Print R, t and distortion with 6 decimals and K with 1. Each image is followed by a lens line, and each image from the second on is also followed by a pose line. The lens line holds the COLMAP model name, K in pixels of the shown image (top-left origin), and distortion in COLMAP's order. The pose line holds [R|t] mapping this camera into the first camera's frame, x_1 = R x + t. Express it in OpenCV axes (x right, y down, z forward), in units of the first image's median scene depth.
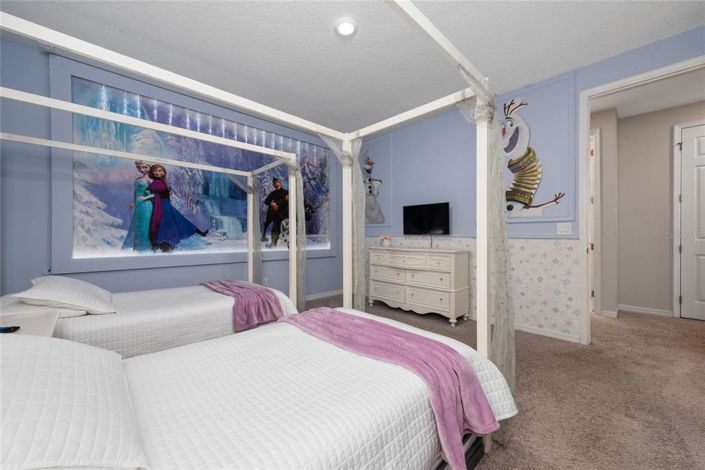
lens RADIAL K [[274.6, 0, 352.5], [0, 274.6, 235.3], [0, 0, 1]] dist [0.002351, 0.000238]
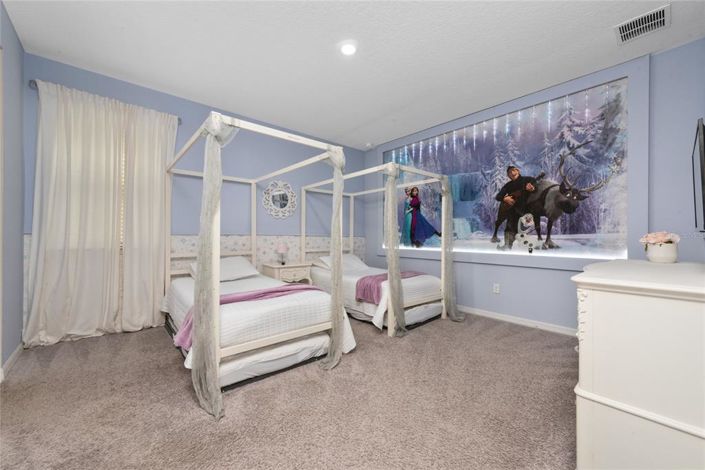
lens RADIAL K [[274.6, 0, 352.0], [0, 274.6, 234.1], [0, 0, 1]] dist [0.002351, 0.000238]
pose [[-0.057468, -0.010747, -0.998290, 0.647860], [-0.002425, 0.999941, -0.010625, 0.006220], [0.998344, 0.001810, -0.057491, 0.647638]]
